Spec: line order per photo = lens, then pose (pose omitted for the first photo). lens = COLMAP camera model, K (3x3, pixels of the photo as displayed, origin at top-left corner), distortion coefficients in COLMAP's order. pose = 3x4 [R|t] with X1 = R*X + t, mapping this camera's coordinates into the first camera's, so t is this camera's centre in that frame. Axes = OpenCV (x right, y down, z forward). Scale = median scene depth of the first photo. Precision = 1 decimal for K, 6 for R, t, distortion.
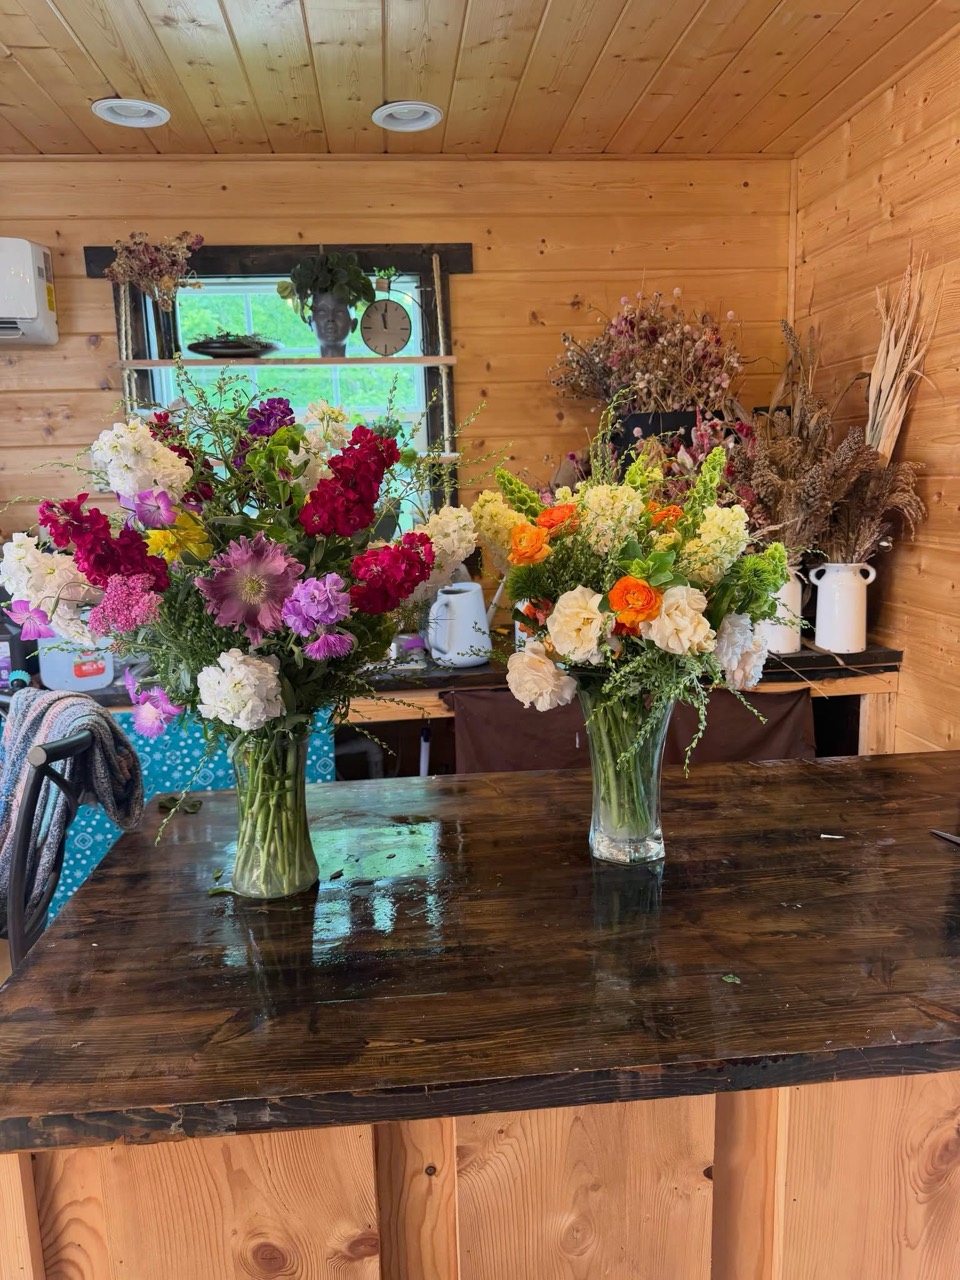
lens RADIAL K [[935.7, 0, 478.7], [0, 935.7, 638.0], [0, 0, 1]] dist [0.004274, -0.007801]
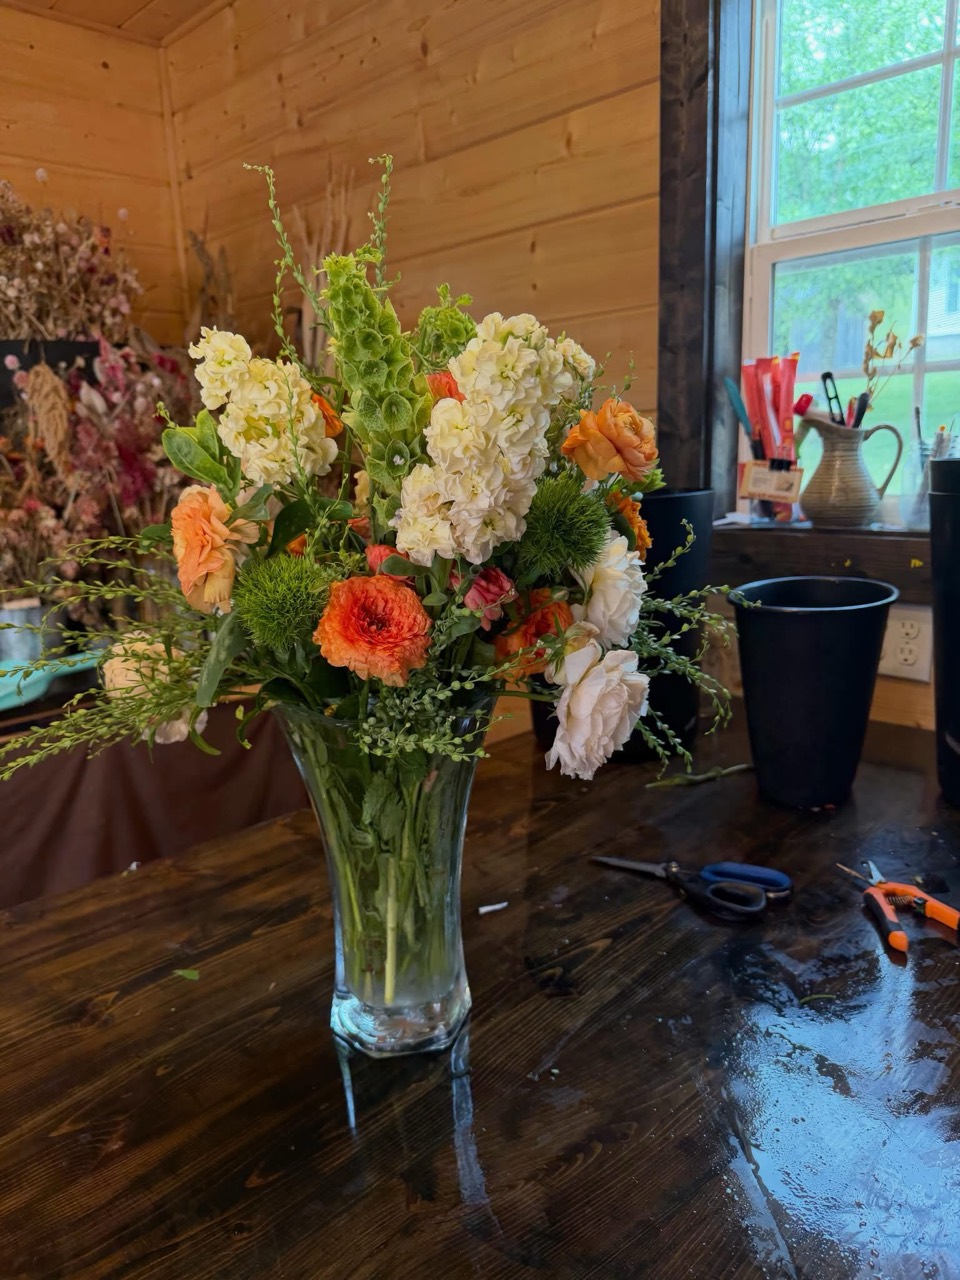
lens RADIAL K [[935.7, 0, 479.4], [0, 935.7, 641.3], [0, 0, 1]] dist [0.004274, -0.007801]
pose [[0.784382, -0.123894, 0.607778, -0.008876], [0.115050, 0.991906, 0.053717, -0.008235], [-0.609514, 0.027790, 0.792288, 0.222218]]
